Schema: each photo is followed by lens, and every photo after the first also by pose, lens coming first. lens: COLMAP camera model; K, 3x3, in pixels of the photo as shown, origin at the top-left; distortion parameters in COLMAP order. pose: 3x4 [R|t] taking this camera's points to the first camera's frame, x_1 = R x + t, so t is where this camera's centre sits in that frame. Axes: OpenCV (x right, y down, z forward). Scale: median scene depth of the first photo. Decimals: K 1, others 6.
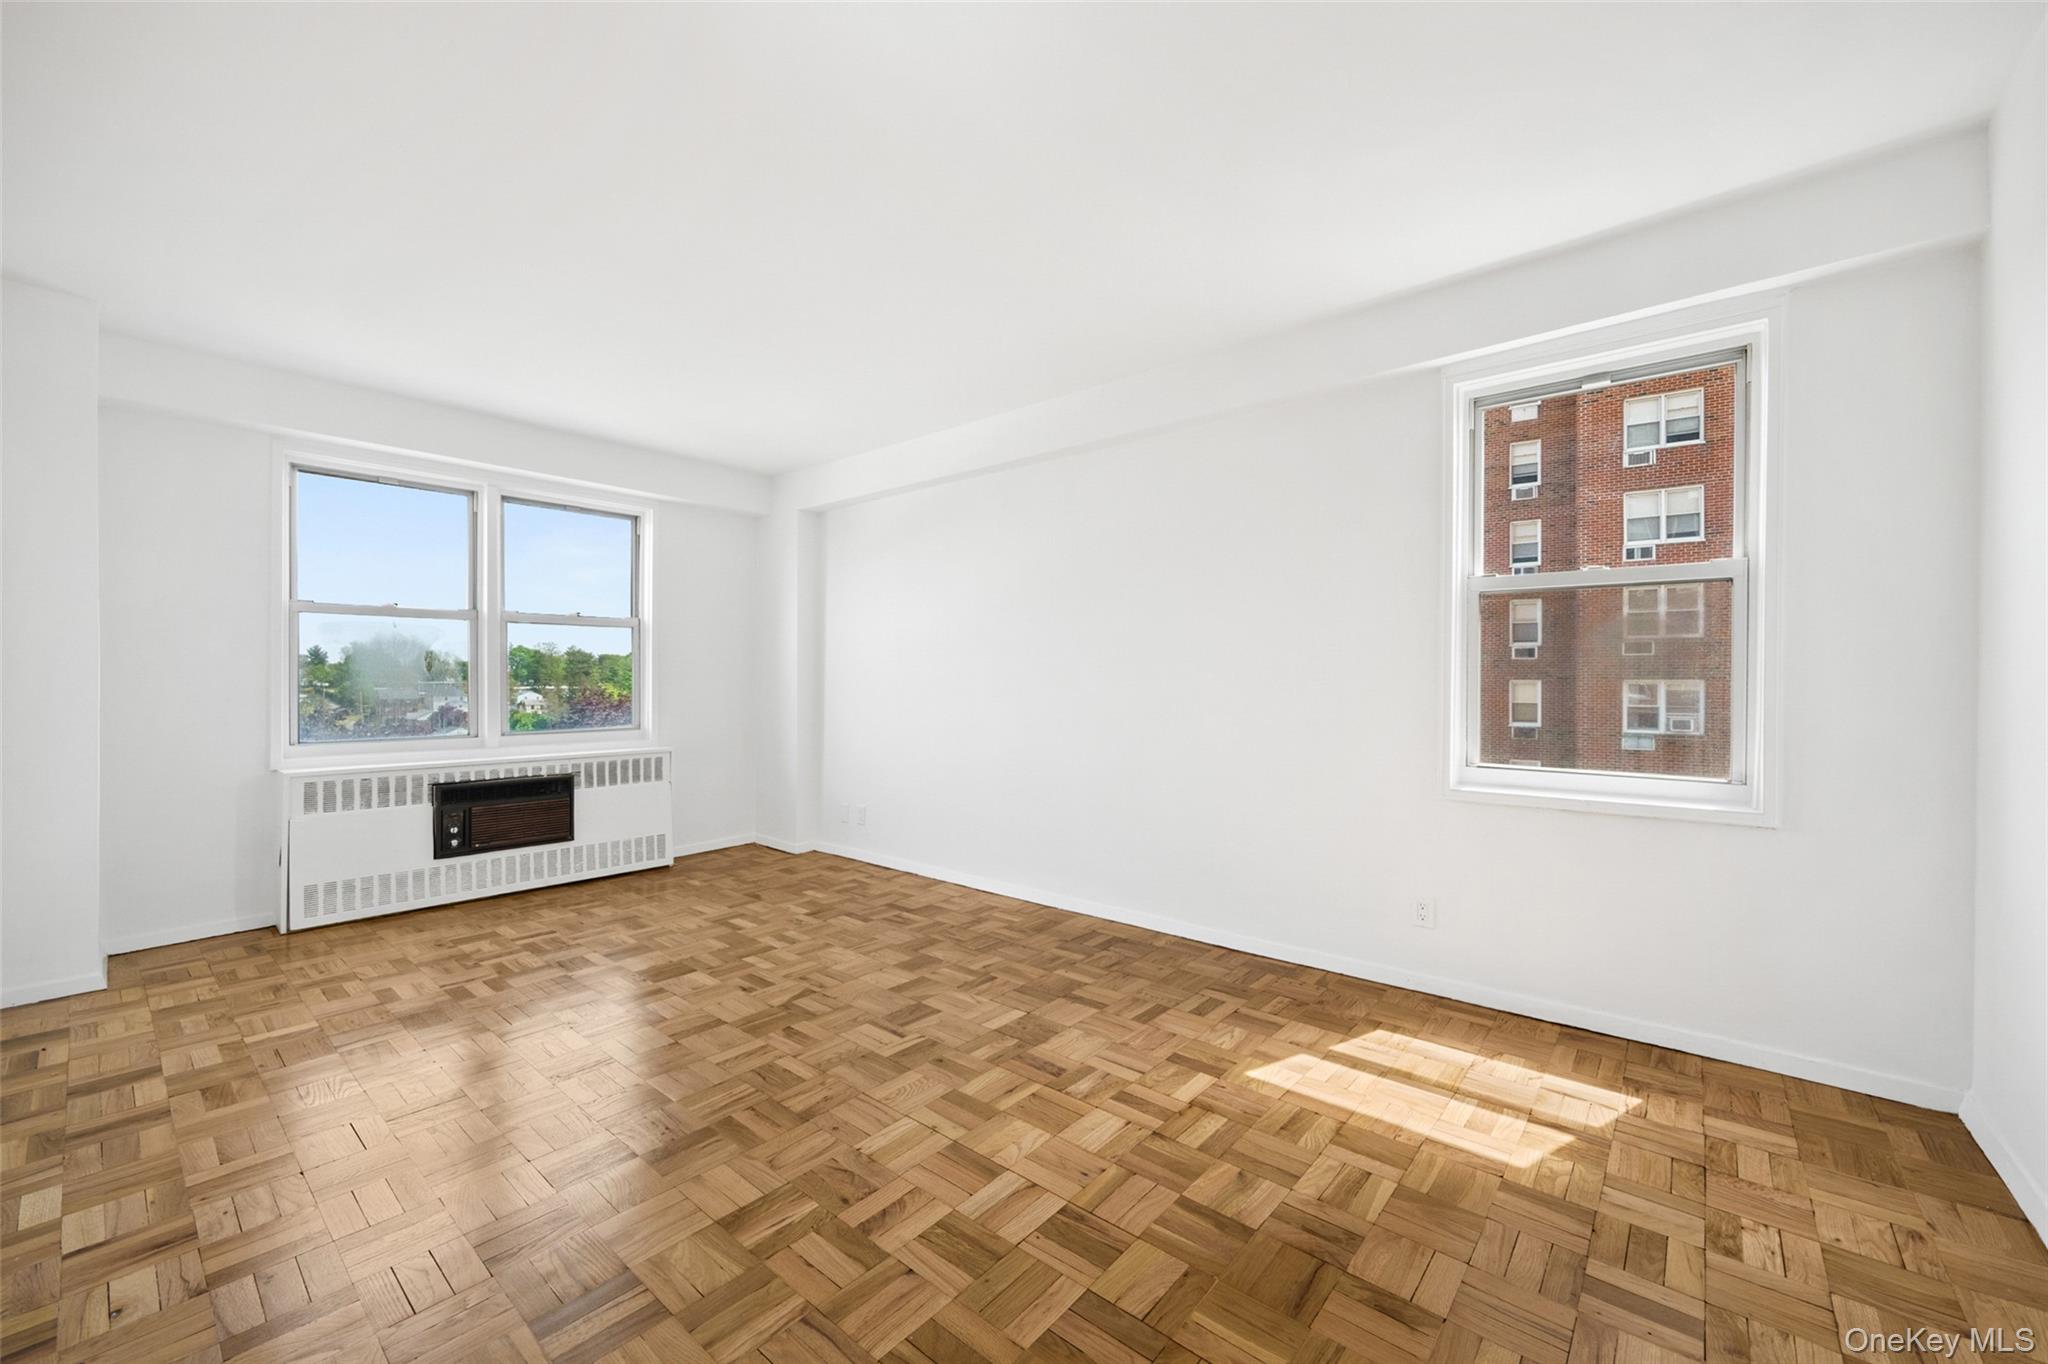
lens RADIAL K [[814.0, 0, 1030.0], [0, 814.0, 676.1], [0, 0, 1]] dist [0.000075, -0.000099]
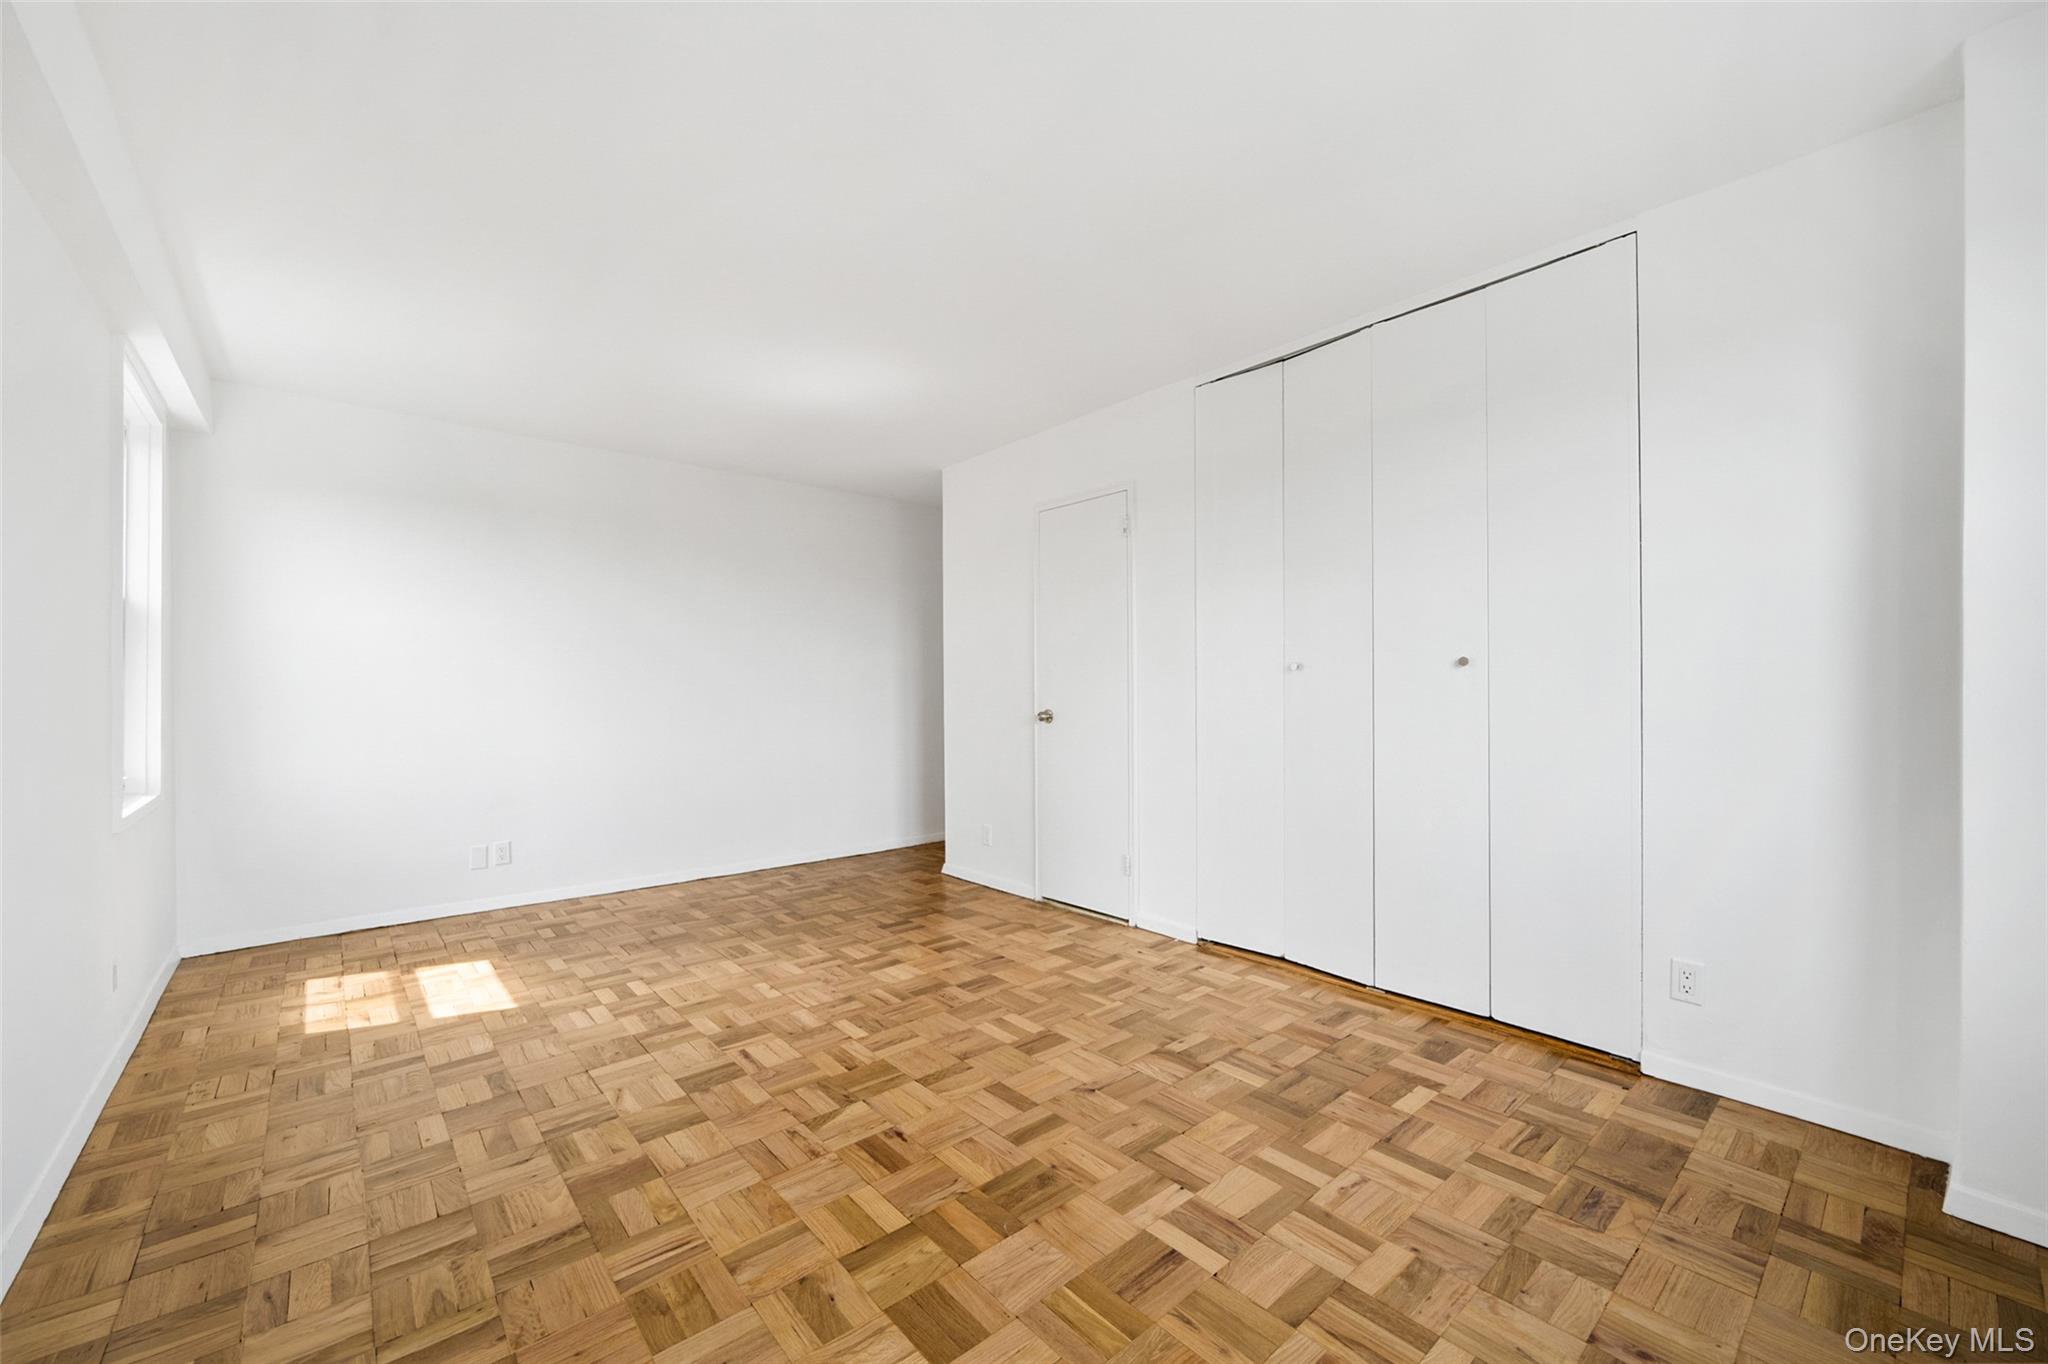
lens RADIAL K [[803.2, 0, 1026.4], [0, 803.2, 684.4], [0, 0, 1]] dist [-0.001379, 0.000797]
pose [[-0.988858, 0.005925, 0.148747, -0.519183], [0.004292, 0.999927, -0.011297, 0.005679], [-0.148803, -0.010533, -0.988811, 1.540225]]
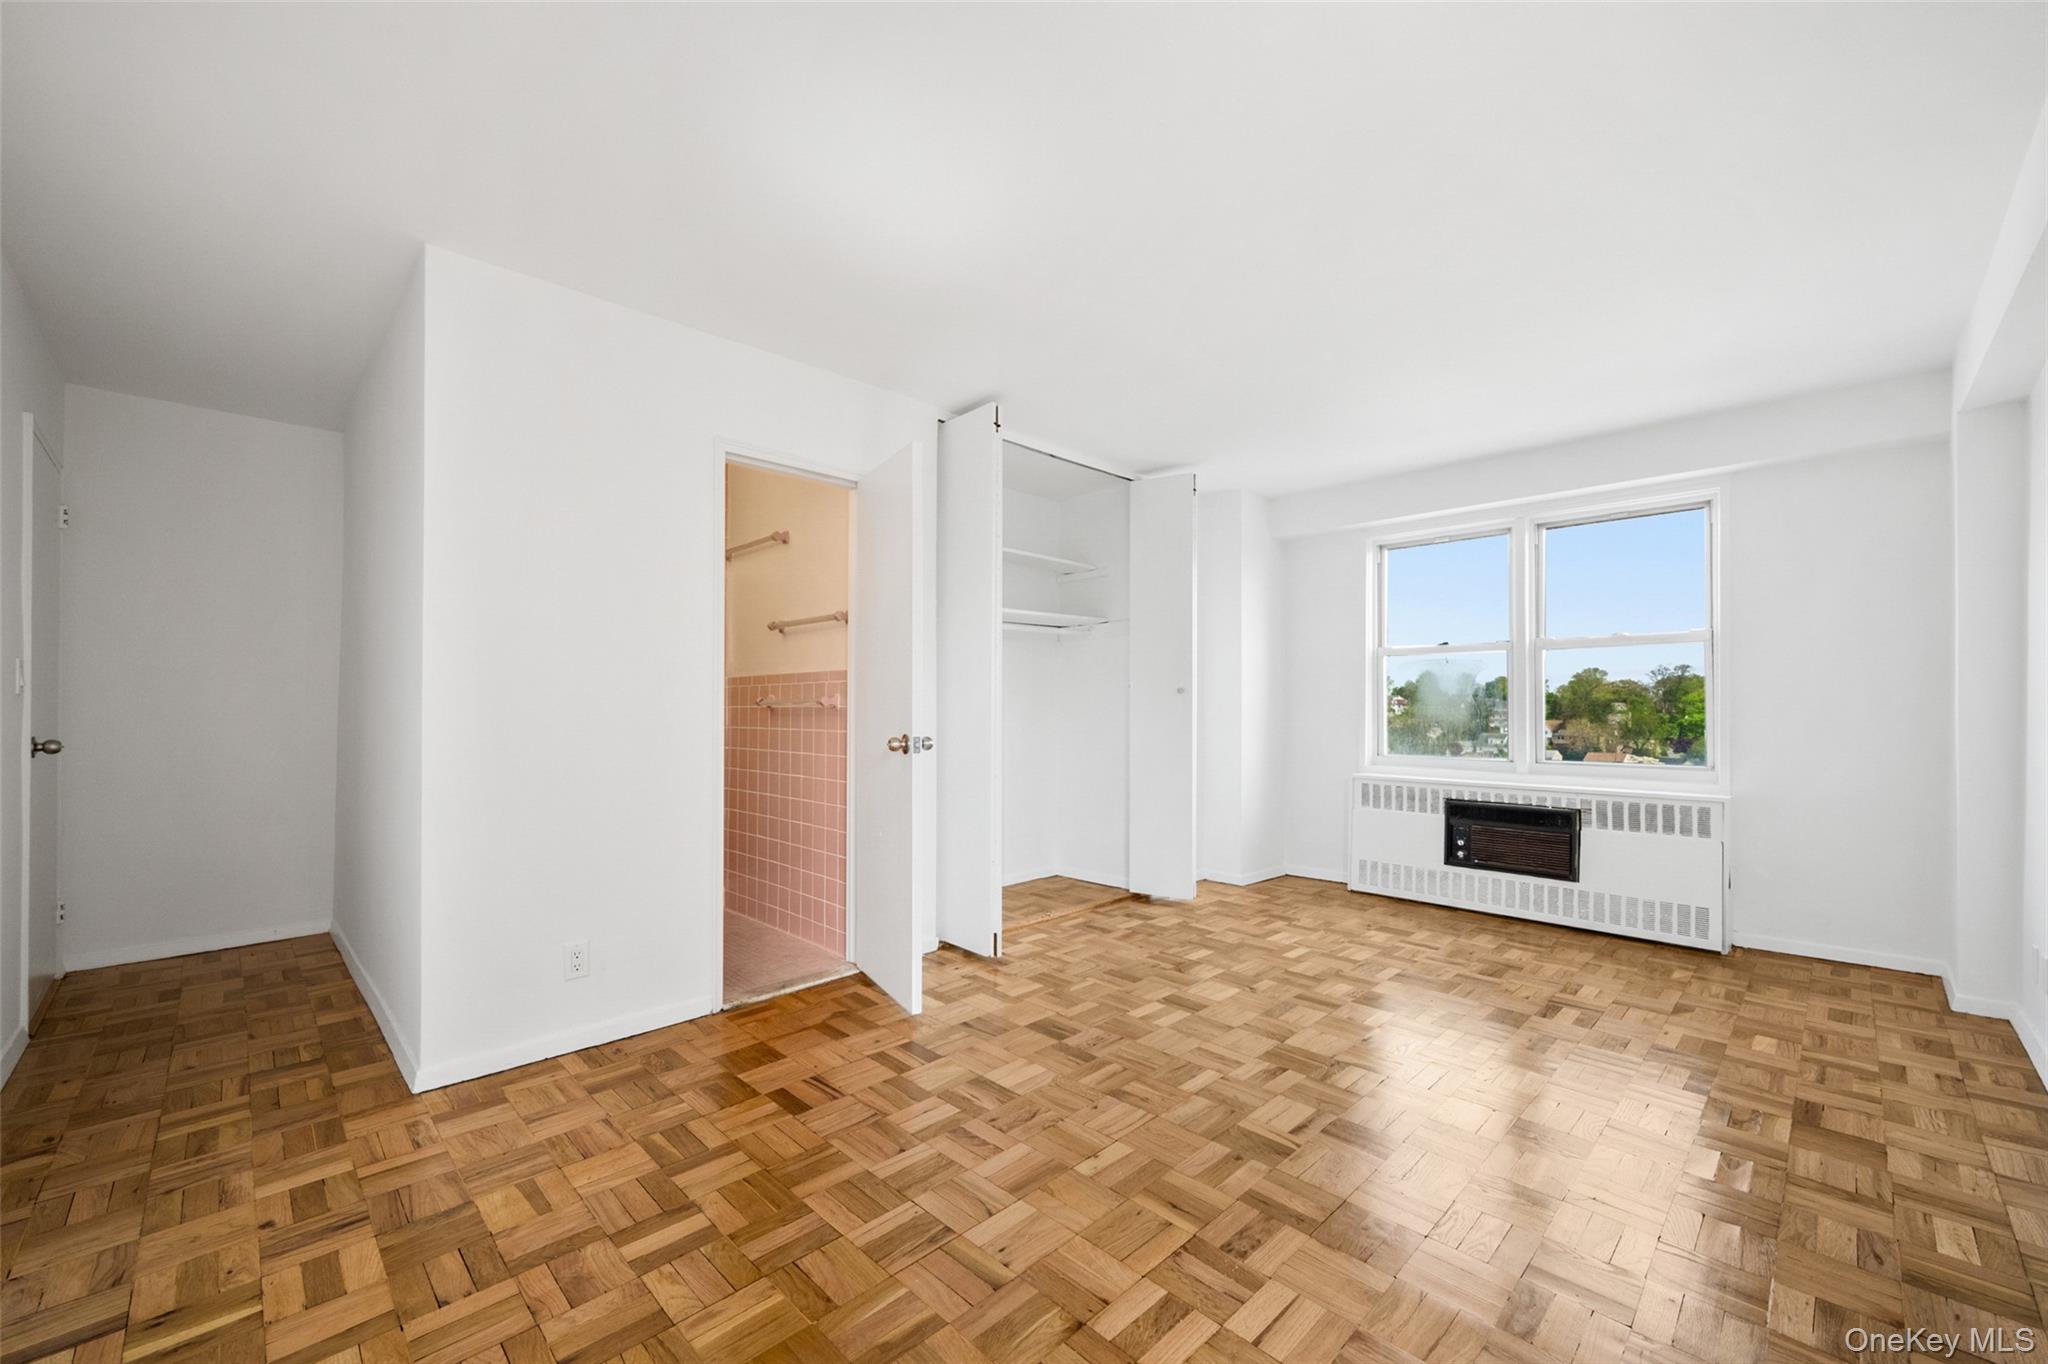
lens RADIAL K [[801.0, 0, 1020.3], [0, 801.0, 703.0], [0, 0, 1]] dist [0.001305, 0.000238]
pose [[-0.097979, -0.004595, -0.995178, 0.557294], [0.004376, 0.999978, -0.005048, 0.001714], [0.995179, -0.004849, -0.097957, 0.643528]]
